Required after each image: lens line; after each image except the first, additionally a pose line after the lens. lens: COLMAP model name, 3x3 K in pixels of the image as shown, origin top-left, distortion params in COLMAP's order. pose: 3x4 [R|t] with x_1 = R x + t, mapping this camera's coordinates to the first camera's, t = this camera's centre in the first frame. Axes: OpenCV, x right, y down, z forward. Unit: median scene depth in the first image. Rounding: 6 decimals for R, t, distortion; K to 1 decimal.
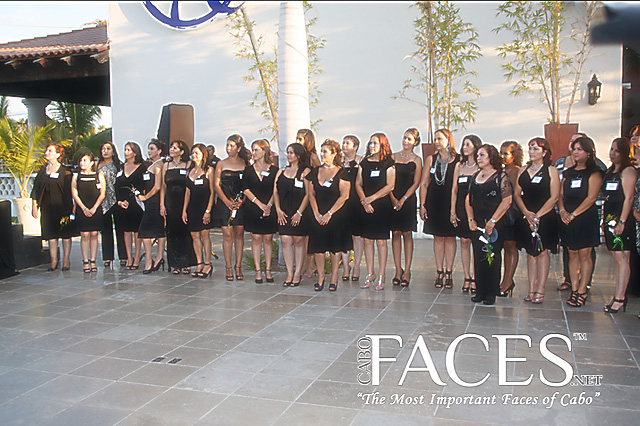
lens RADIAL K [[637.9, 0, 320.0], [0, 637.9, 216.2], [0, 0, 1]] dist [-0.049542, 0.000000]
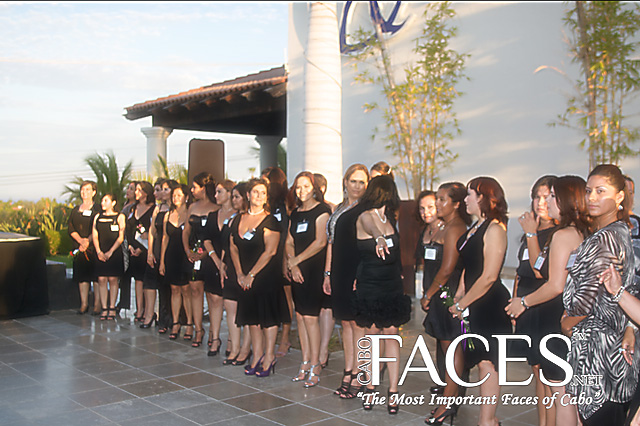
lens RADIAL K [[721.5, 0, 320.0], [0, 721.5, 211.1], [0, 0, 1]] dist [-0.118781, 0.000000]
pose [[0.867038, 0.026383, -0.497544, 0.426829], [-0.065480, 0.995969, -0.061296, -0.027522], [0.493921, 0.085725, 0.865270, 0.241593]]
